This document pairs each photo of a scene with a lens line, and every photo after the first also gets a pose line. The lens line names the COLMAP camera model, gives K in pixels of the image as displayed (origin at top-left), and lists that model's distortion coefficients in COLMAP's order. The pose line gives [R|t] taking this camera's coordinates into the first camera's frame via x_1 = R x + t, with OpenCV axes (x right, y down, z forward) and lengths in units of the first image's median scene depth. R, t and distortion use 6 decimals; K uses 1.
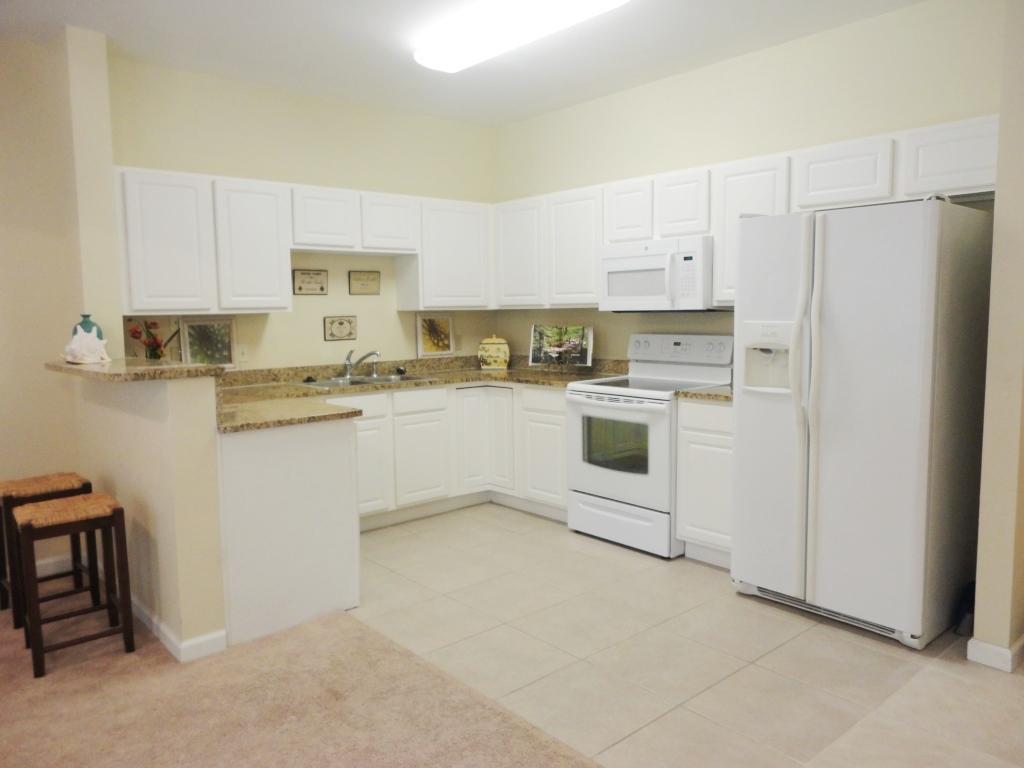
lens RADIAL K [[731.4, 0, 511.0], [0, 731.4, 385.9], [0, 0, 1]] dist [0.002867, 0.002958]
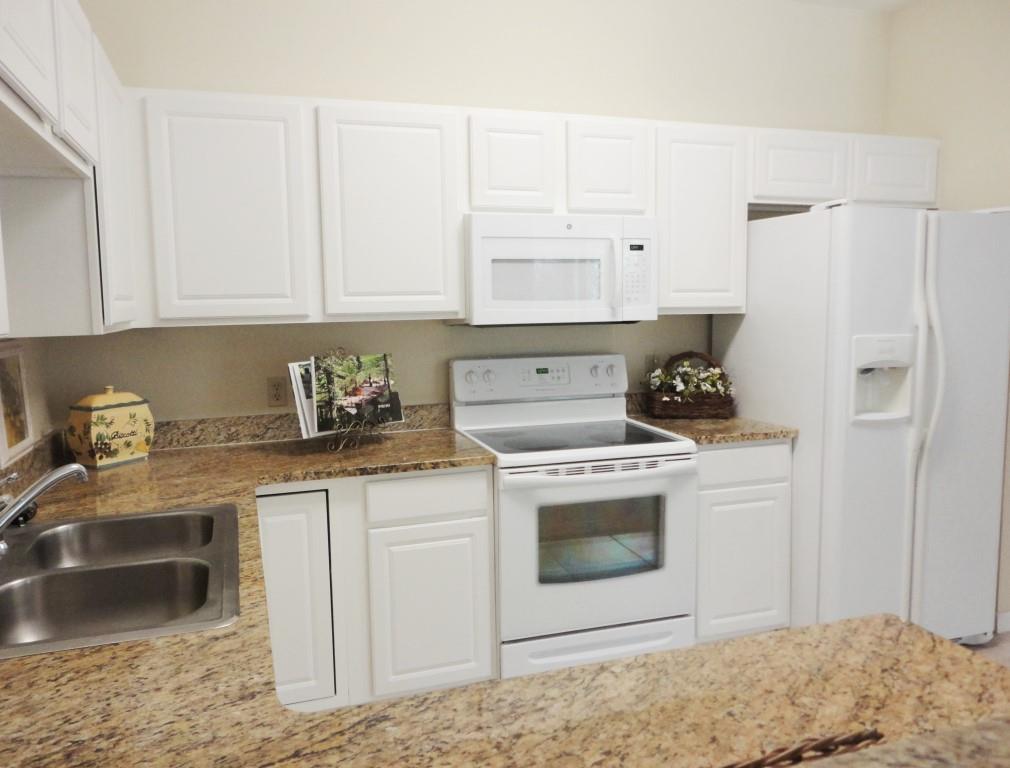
lens RADIAL K [[811.7, 0, 507.5], [0, 811.7, 377.8], [0, 0, 1]] dist [0.042528, 0.000496]
pose [[0.373185, -0.085209, 0.923836, -0.438774], [0.103589, 0.993374, 0.049777, -0.084230], [-0.921956, 0.077123, 0.379539, 0.683320]]
